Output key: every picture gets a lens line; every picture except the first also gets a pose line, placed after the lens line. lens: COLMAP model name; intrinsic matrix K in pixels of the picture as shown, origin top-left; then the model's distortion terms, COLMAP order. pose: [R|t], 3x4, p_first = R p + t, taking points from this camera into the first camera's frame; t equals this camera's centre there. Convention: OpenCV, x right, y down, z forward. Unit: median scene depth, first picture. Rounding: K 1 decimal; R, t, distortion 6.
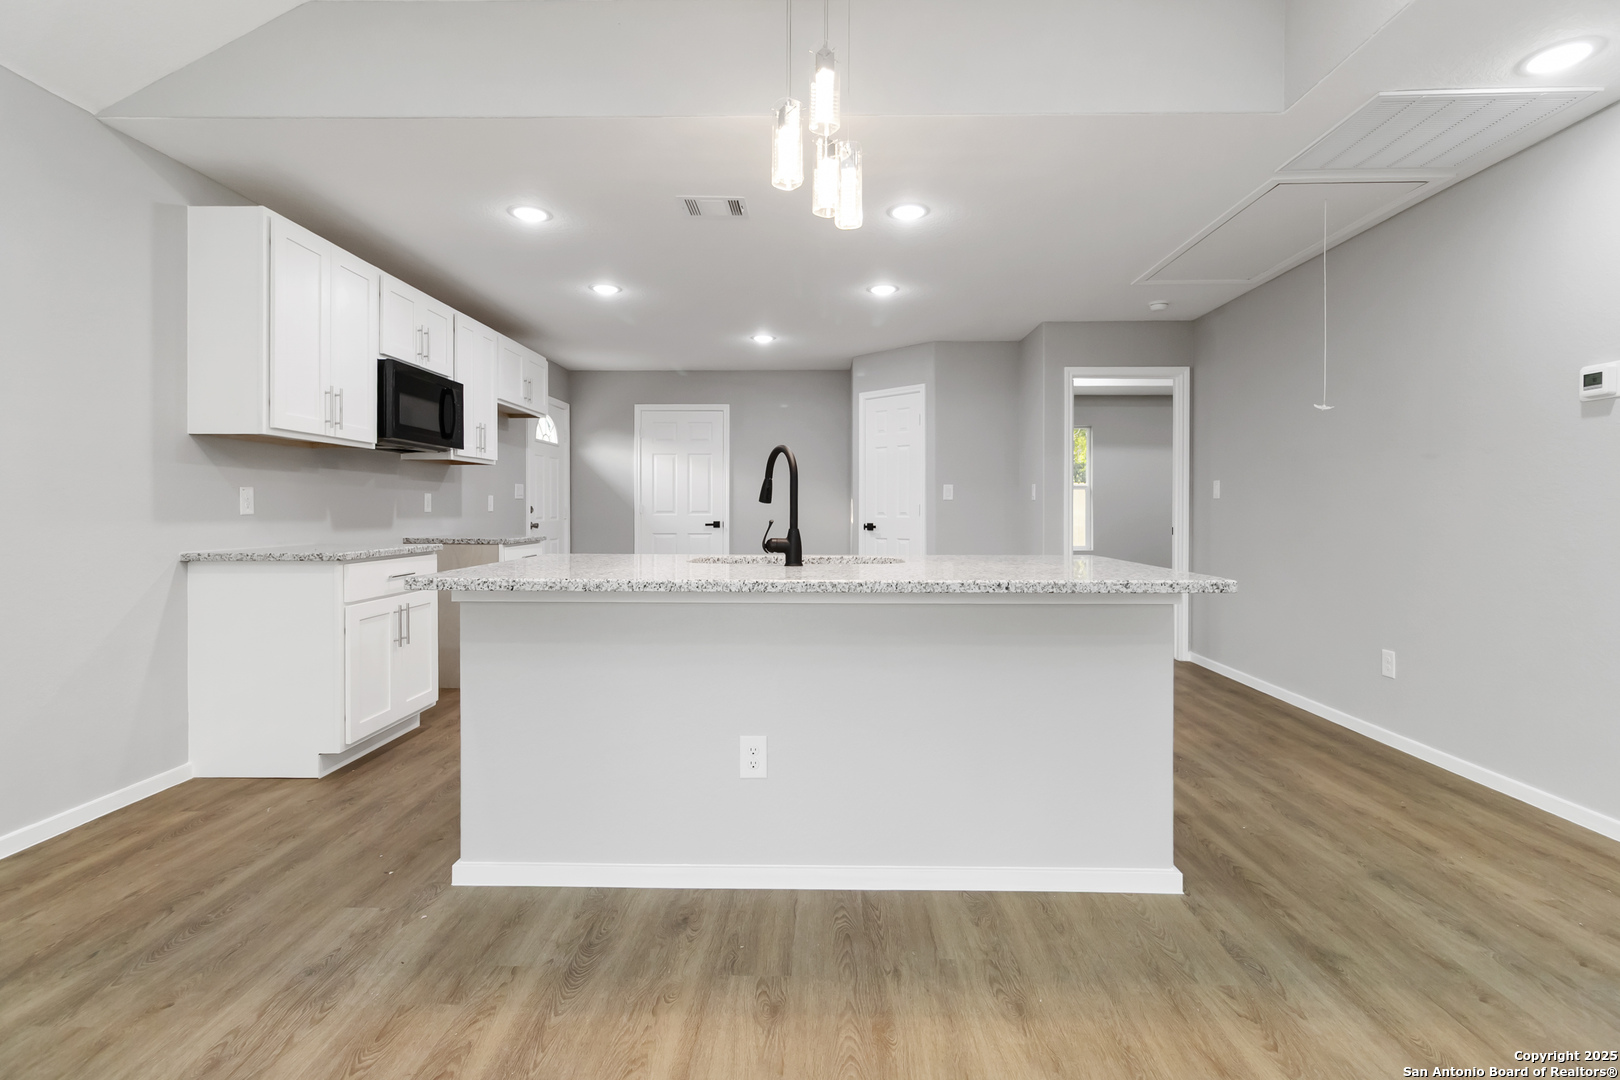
lens RADIAL K [[762.3, 0, 819.2], [0, 762.3, 517.8], [0, 0, 1]] dist [-0.000653, 0.001265]
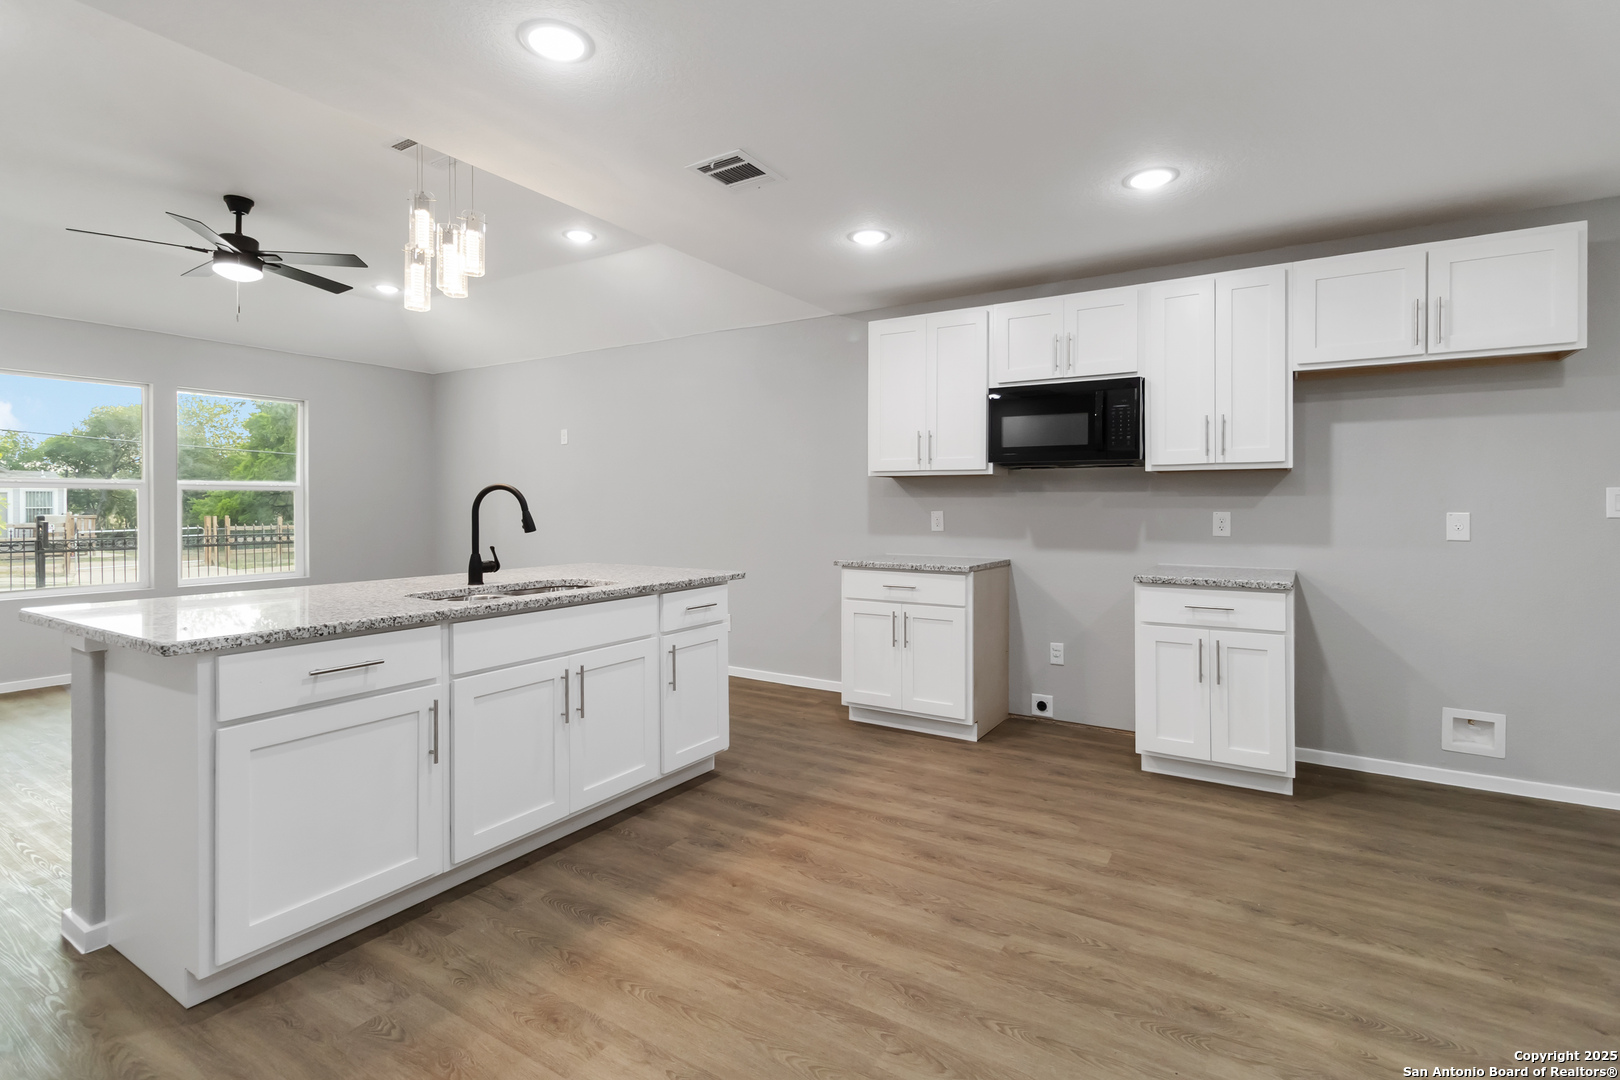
lens RADIAL K [[762.3, 0, 819.5], [0, 762.3, 507.0], [0, 0, 1]] dist [-0.000653, 0.001265]
pose [[-0.518696, 0.001439, -0.854958, 0.526458], [-0.010722, 0.999909, 0.008188, -0.056459], [0.854892, 0.013414, -0.518633, 1.528088]]
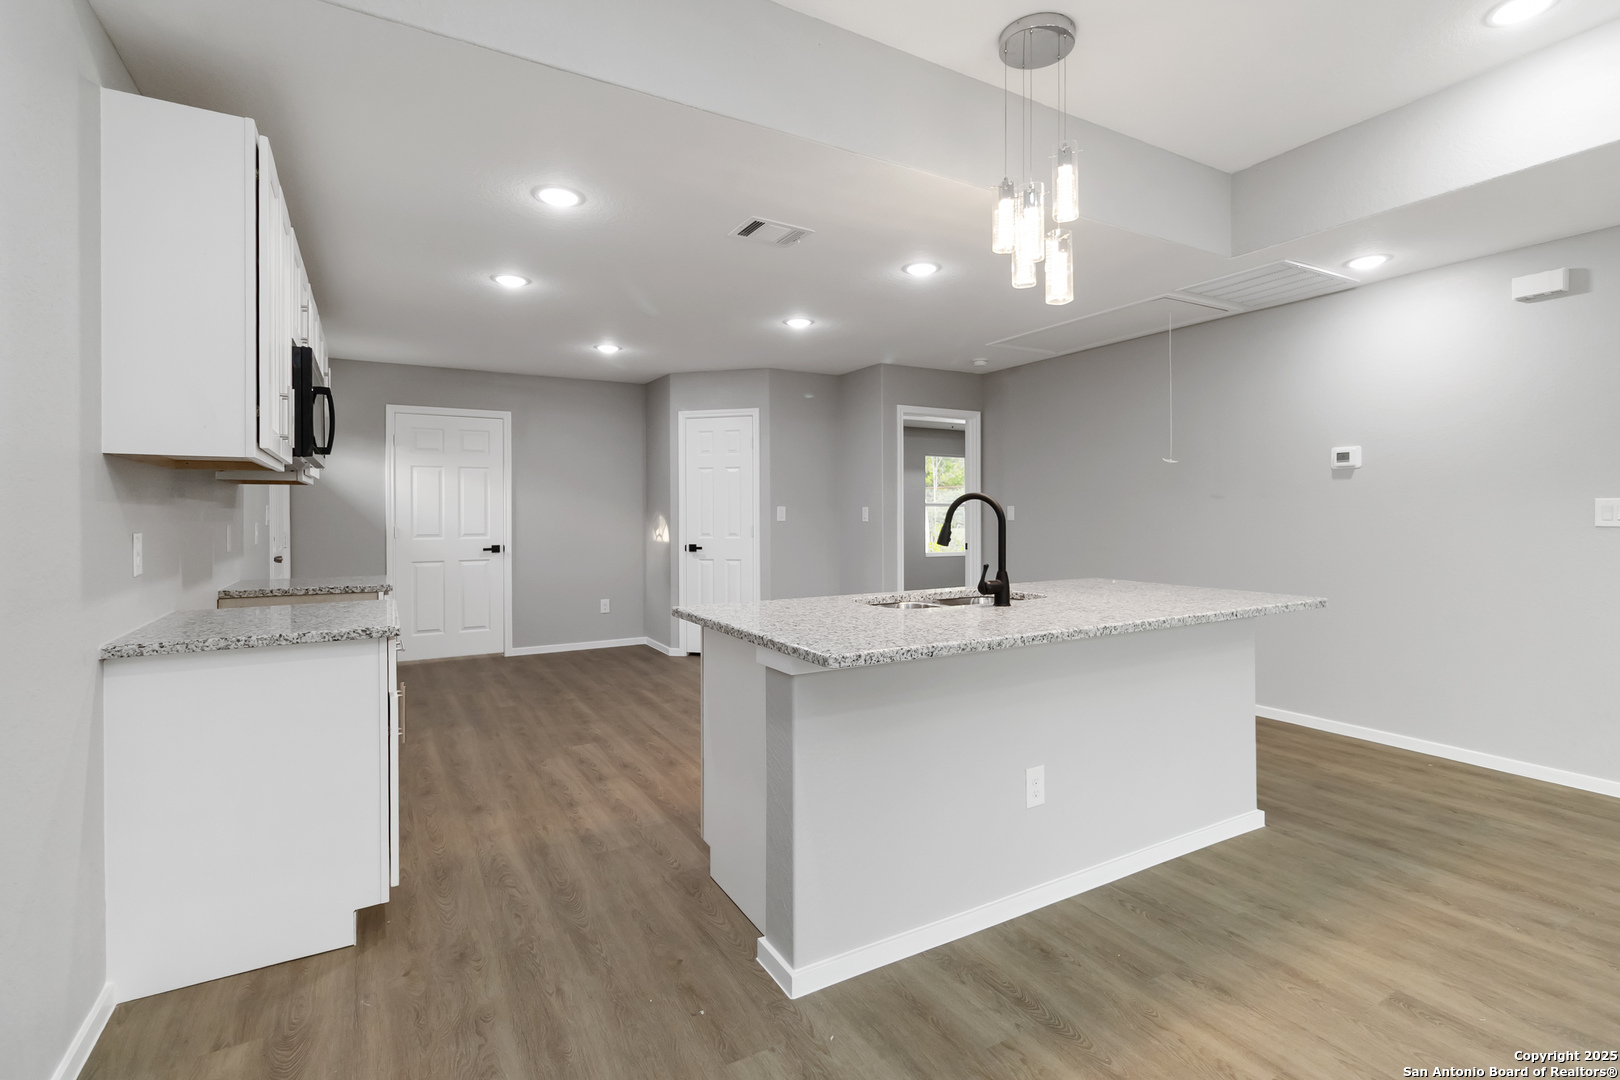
lens RADIAL K [[762.3, 0, 825.8], [0, 762.3, 511.4], [0, 0, 1]] dist [-0.000653, 0.001265]
pose [[0.854962, -0.004204, 0.518674, -0.588823], [0.011428, 0.999877, -0.010732, -0.045646], [-0.518565, 0.015103, 0.854905, 0.144614]]
